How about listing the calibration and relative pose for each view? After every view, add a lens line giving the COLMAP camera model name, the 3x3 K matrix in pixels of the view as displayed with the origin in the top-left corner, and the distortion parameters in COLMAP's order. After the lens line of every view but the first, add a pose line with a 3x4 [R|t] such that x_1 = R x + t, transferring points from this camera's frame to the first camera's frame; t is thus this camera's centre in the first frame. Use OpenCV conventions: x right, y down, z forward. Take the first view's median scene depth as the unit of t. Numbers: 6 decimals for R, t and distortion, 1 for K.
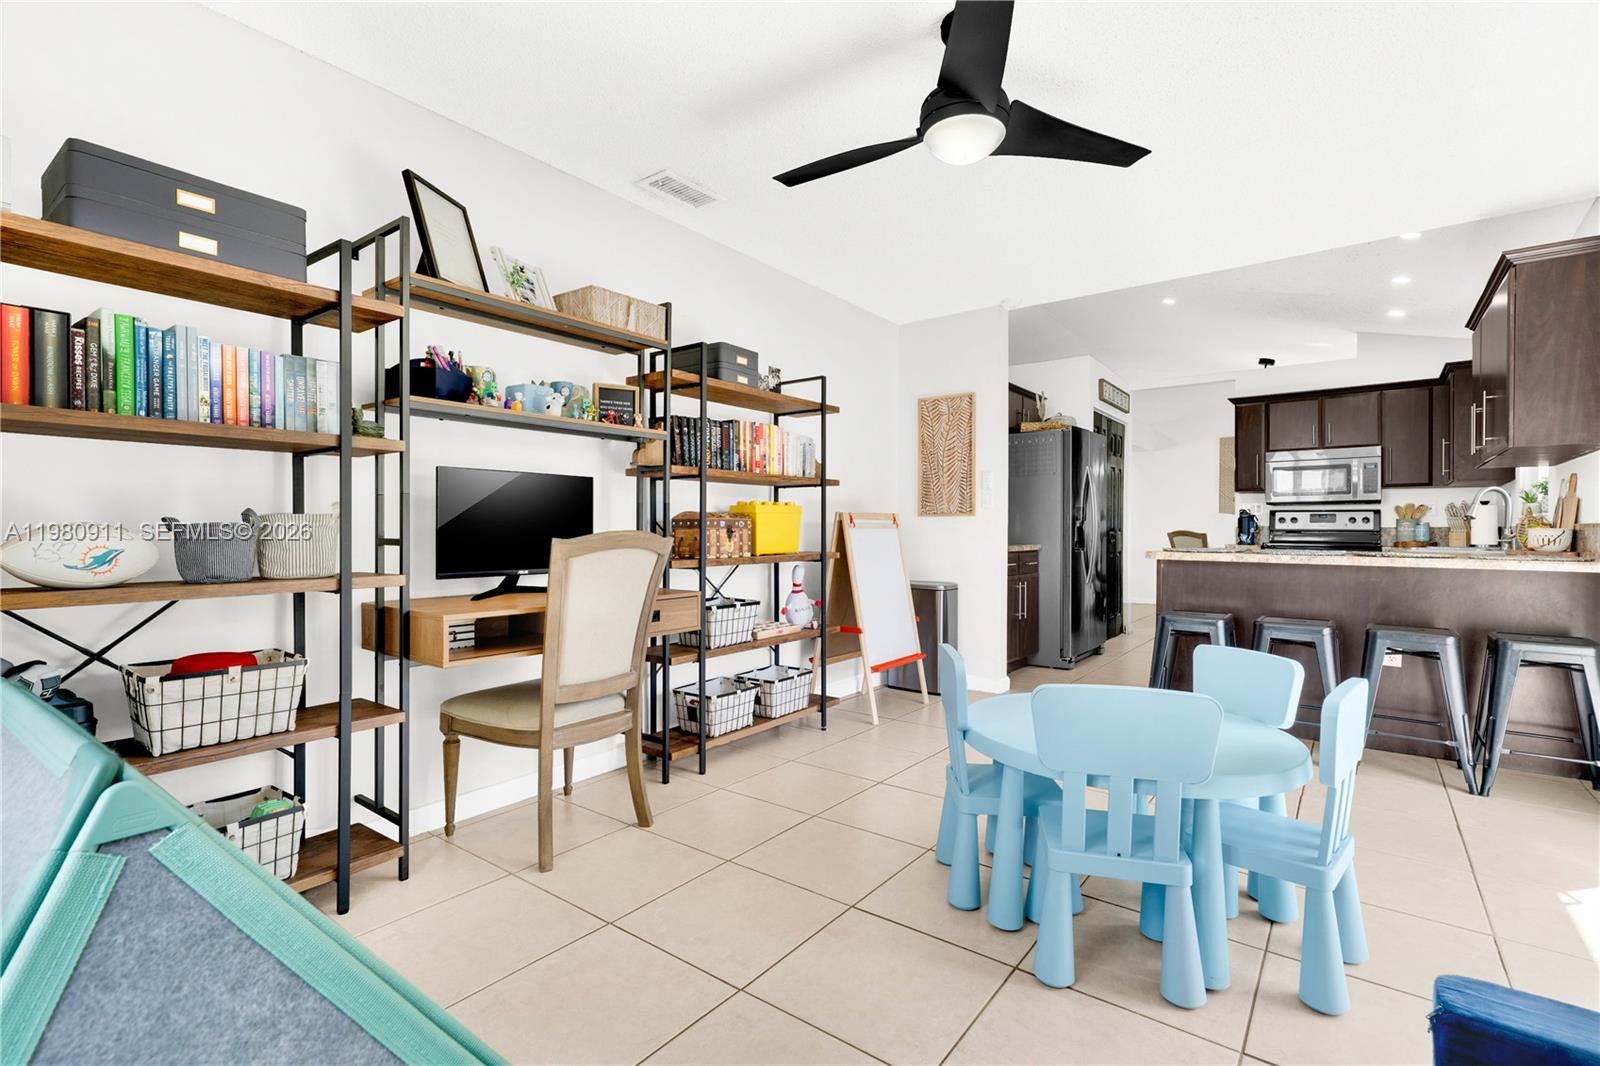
lens RADIAL K [[734.1, 0, 804.2], [0, 734.1, 533.0], [0, 0, 1]] dist [0.011740, 0.001225]
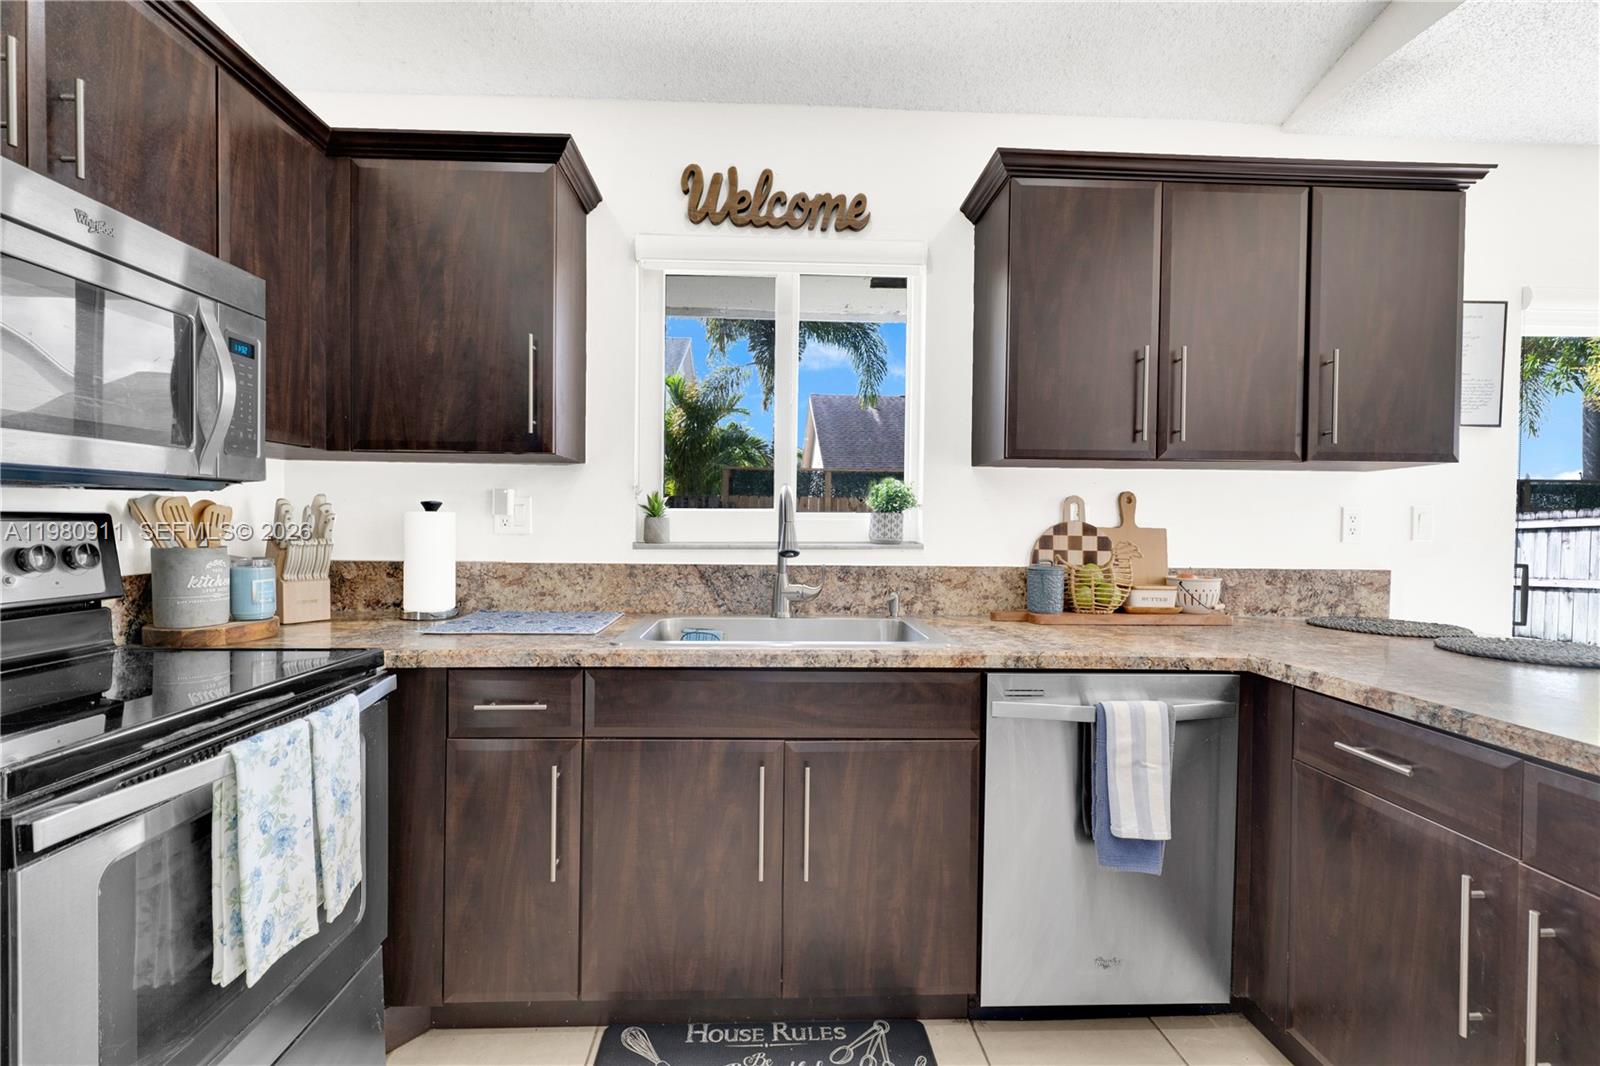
lens RADIAL K [[680.5, 0, 812.0], [0, 680.5, 537.6], [0, 0, 1]] dist [-0.007459, 0.000857]
pose [[-0.630890, -0.024319, 0.775491, 0.443527], [-0.009824, 0.999679, 0.023357, -0.030619], [-0.775810, 0.007117, -0.630927, 0.961775]]
